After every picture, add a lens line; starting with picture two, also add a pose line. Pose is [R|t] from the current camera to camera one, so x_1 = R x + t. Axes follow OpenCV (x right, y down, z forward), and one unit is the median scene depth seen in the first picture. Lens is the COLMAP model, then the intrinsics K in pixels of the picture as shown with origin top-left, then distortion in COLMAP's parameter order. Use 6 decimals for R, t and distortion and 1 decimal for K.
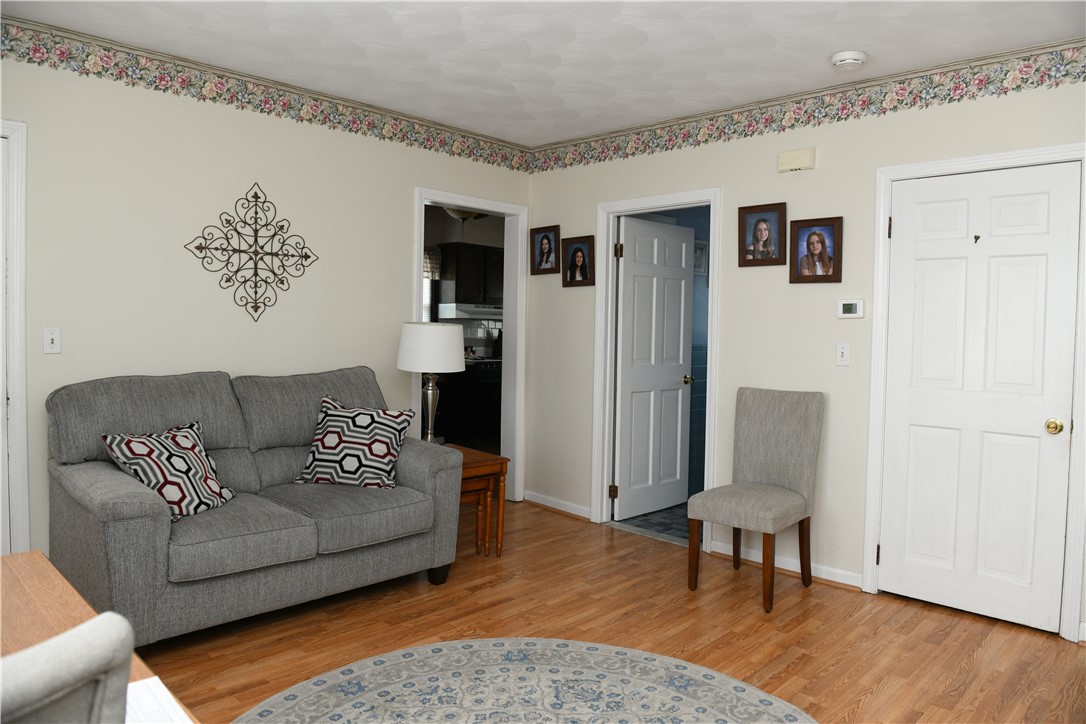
lens RADIAL K [[743.7, 0, 543.8], [0, 743.7, 358.6], [0, 0, 1]] dist [-0.050321, -0.005263]
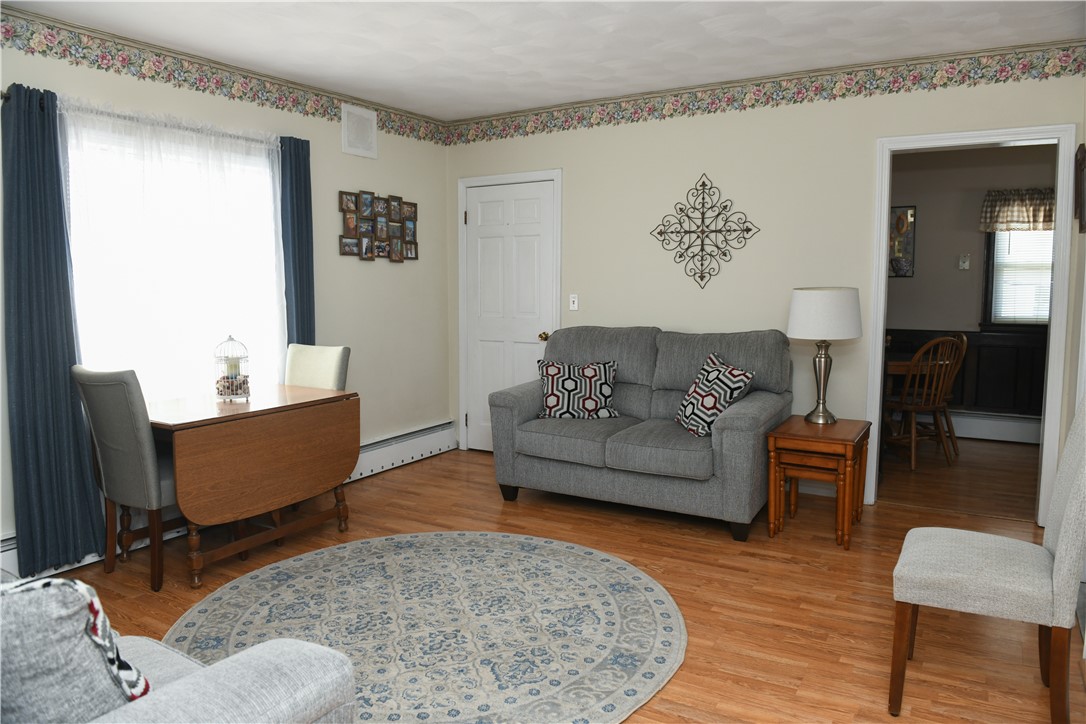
lens RADIAL K [[743.7, 0, 543.0], [0, 743.7, 357.7], [0, 0, 1]] dist [-0.050321, -0.005263]
pose [[0.222275, 0.076681, -0.971964, 0.782131], [-0.035844, 0.996871, 0.070449, -0.013711], [0.974325, 0.019180, 0.224328, 0.491554]]
